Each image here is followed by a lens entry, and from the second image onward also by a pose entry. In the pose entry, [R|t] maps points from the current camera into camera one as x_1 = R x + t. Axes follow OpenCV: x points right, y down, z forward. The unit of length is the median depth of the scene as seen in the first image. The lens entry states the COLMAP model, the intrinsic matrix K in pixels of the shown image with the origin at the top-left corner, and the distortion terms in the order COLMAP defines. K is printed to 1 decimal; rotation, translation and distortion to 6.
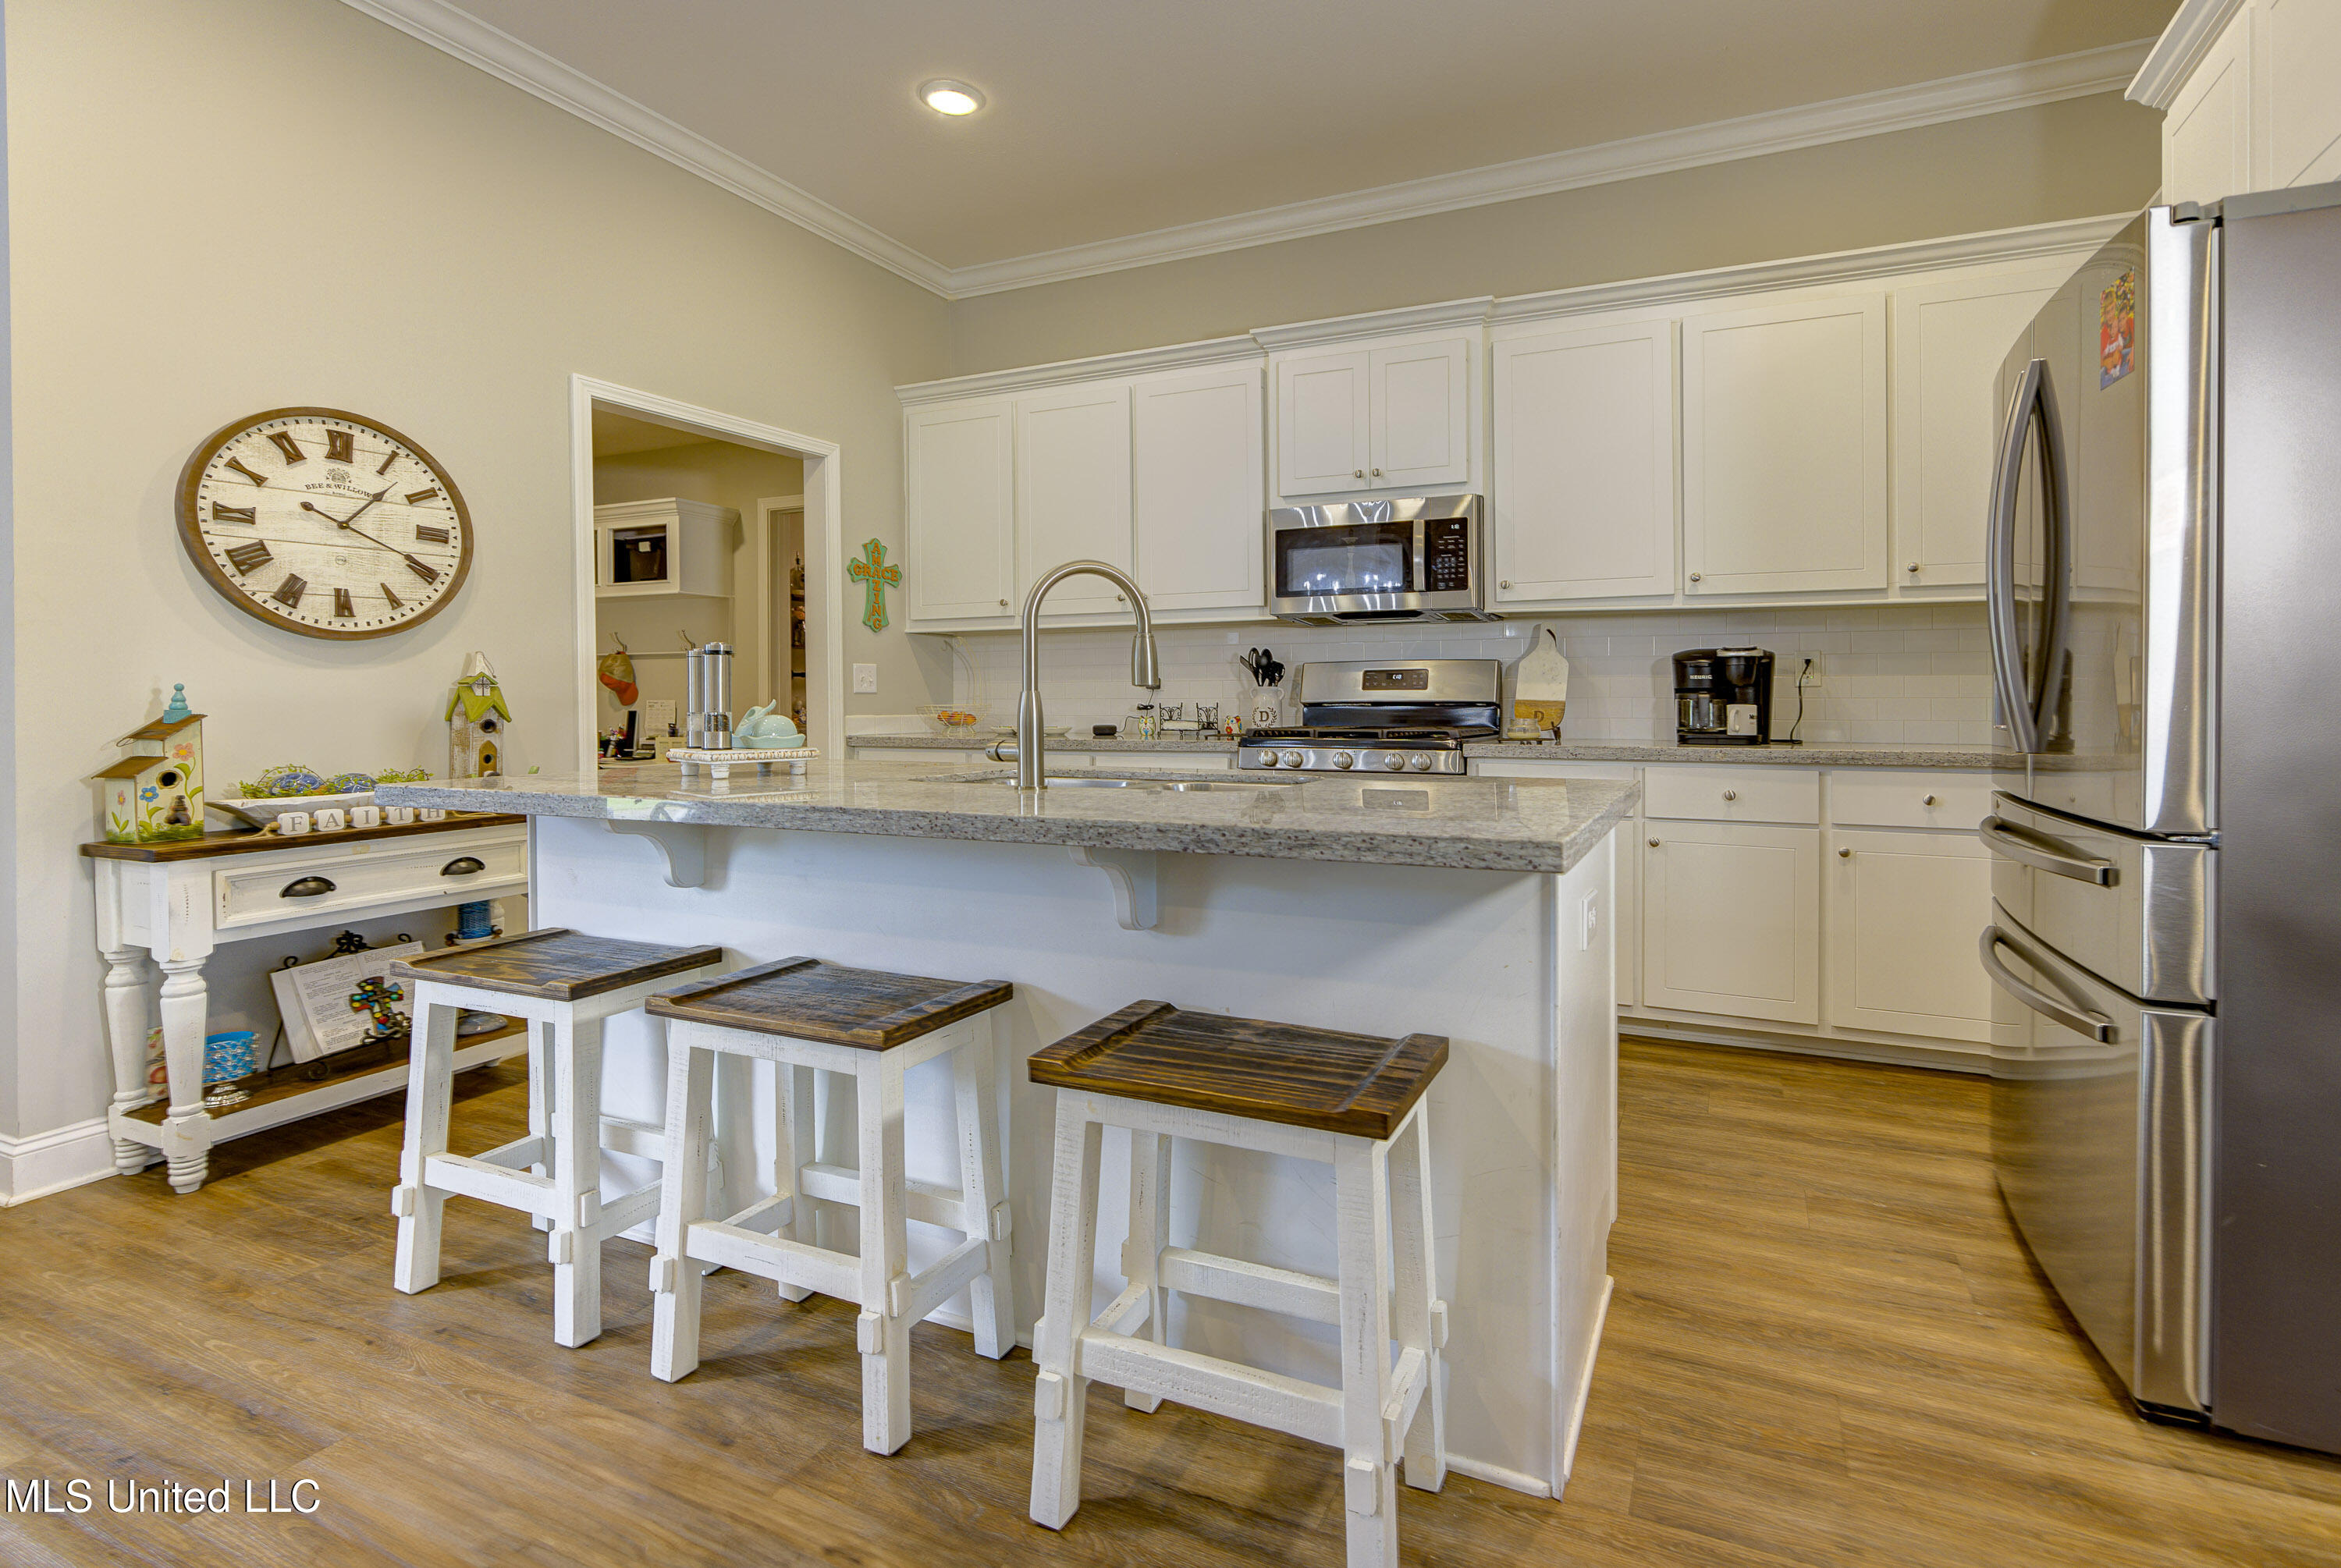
lens RADIAL K [[1006.9, 0, 1266.5], [0, 1006.9, 700.8], [0, 0, 1]] dist [0.003577, 0.000372]
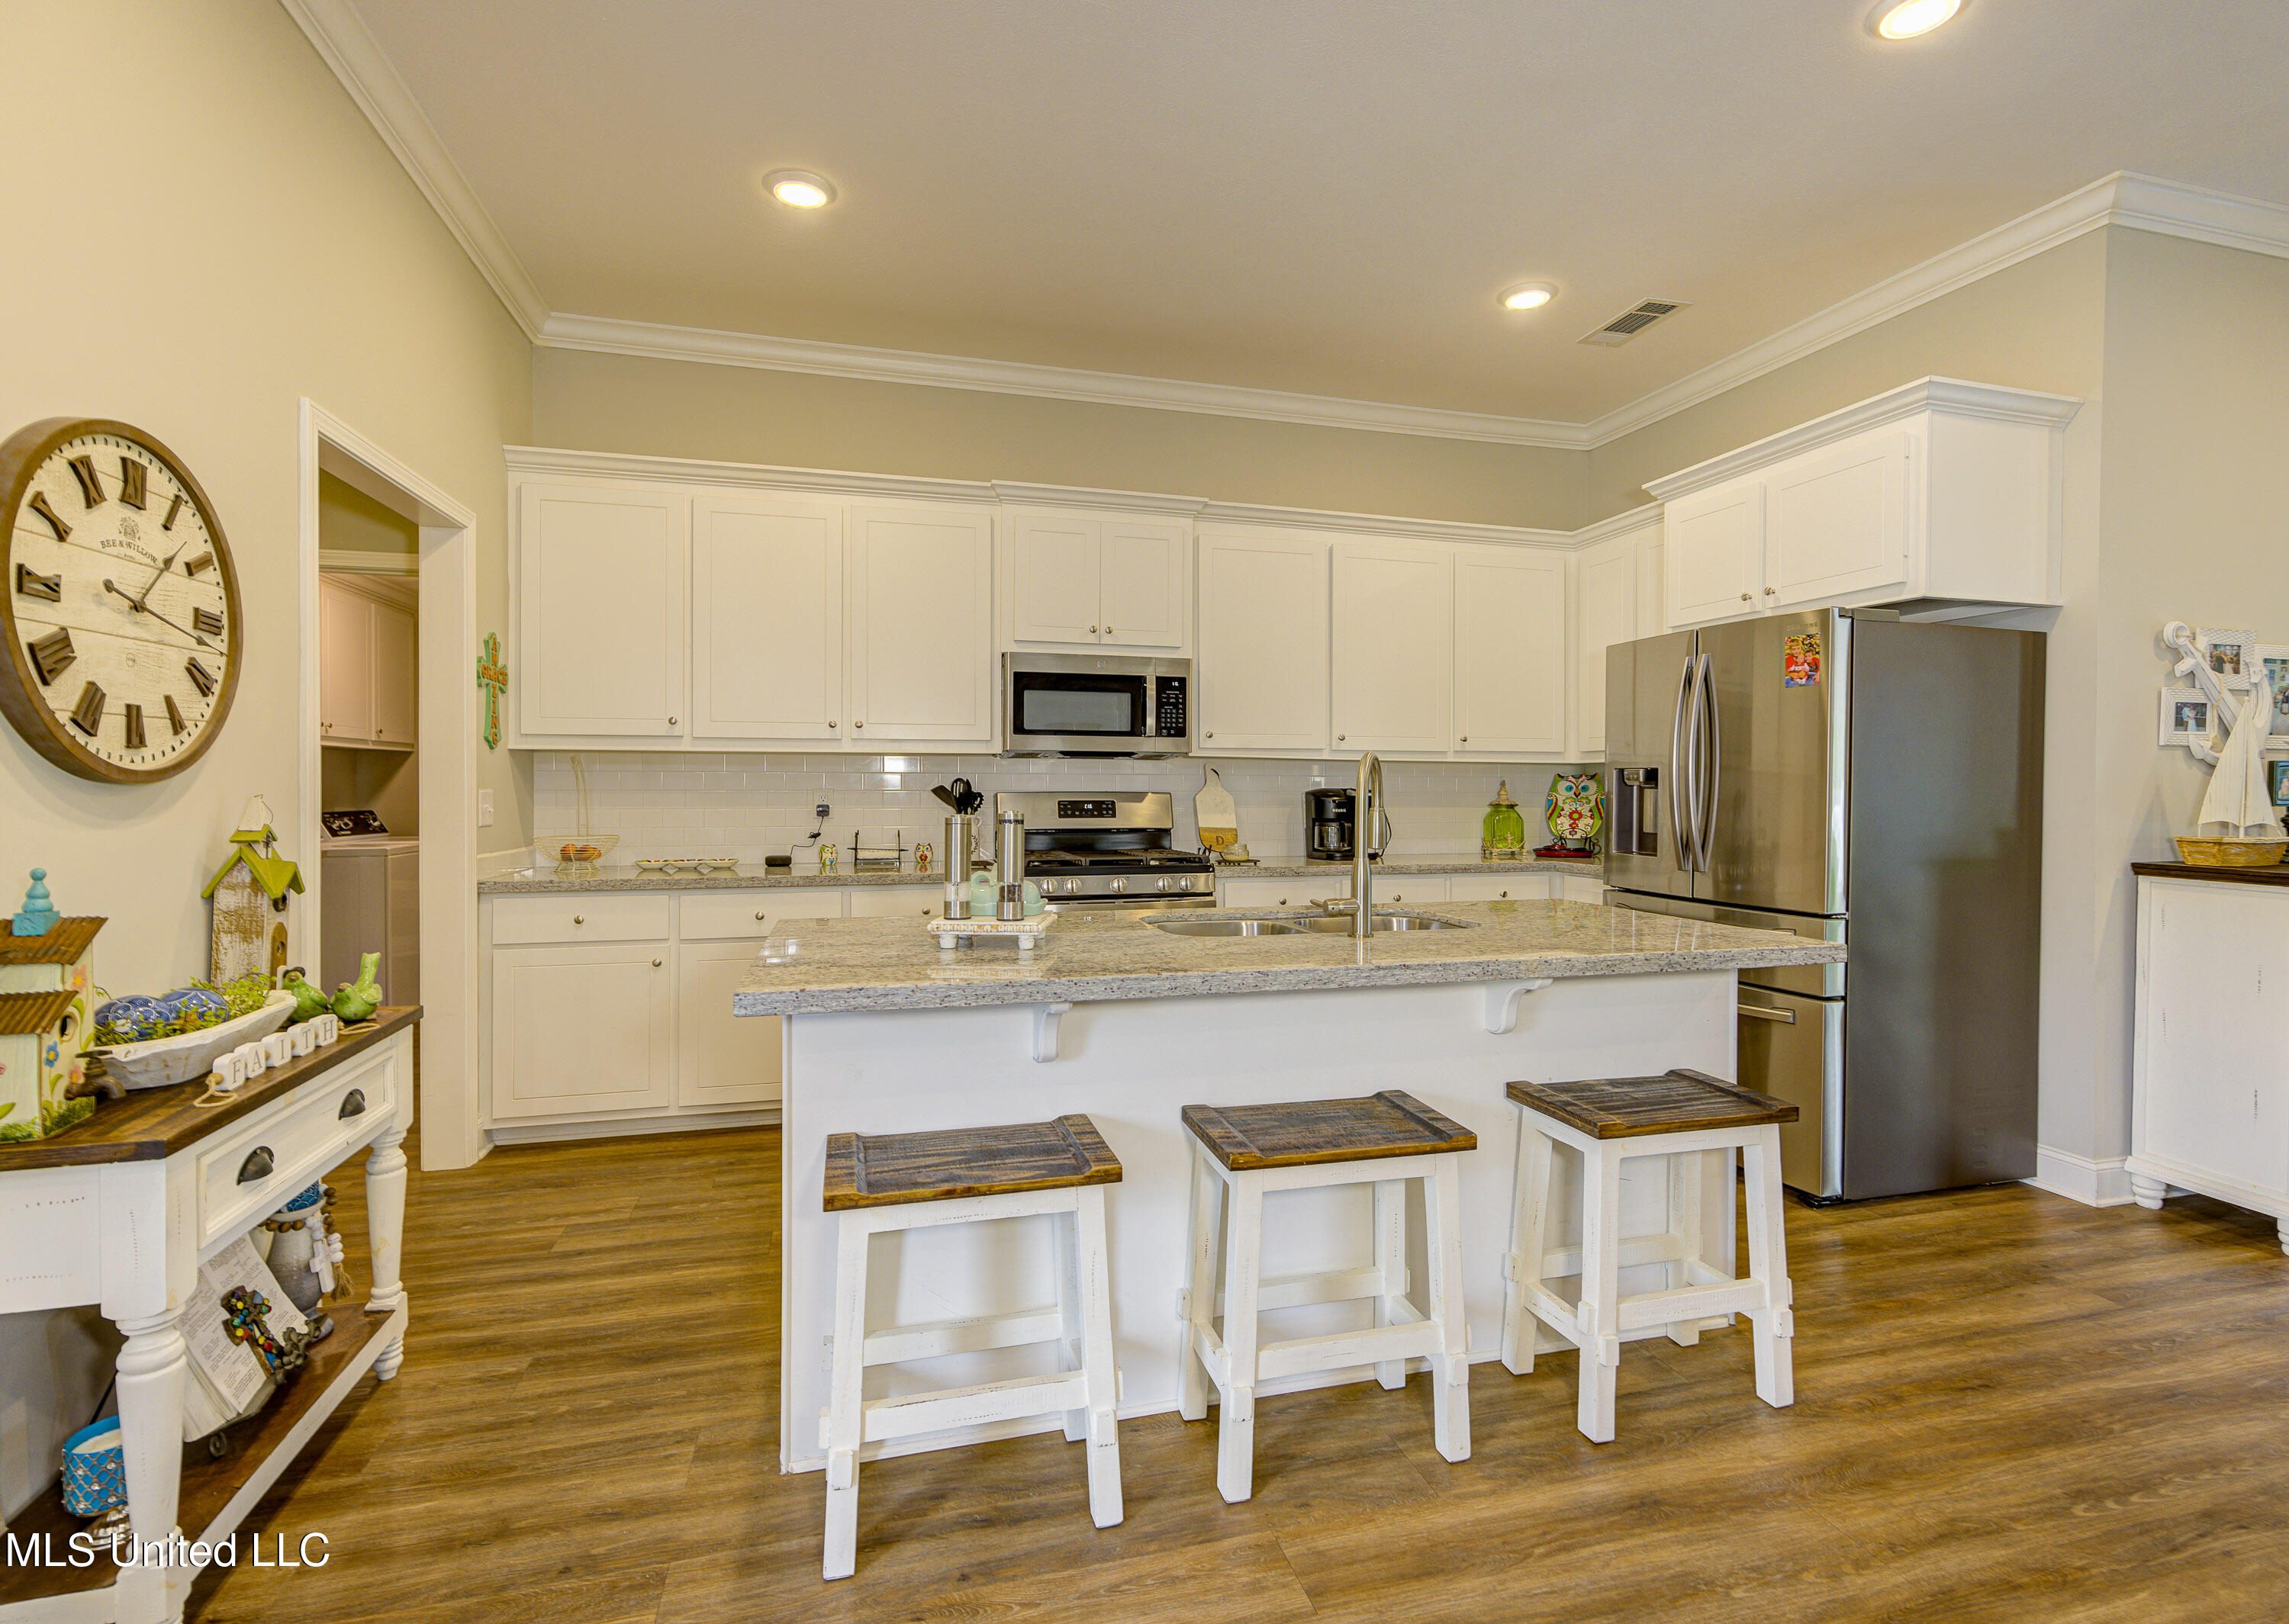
lens RADIAL K [[979.0, 0, 1145.7], [0, 979.0, 801.1], [0, 0, 1]] dist [-0.018447, 0.000405]
pose [[0.806559, 0.000648, 0.591154, -0.587186], [-0.001840, 0.999997, 0.001414, -0.039784], [-0.591151, -0.002228, 0.806558, 0.096743]]
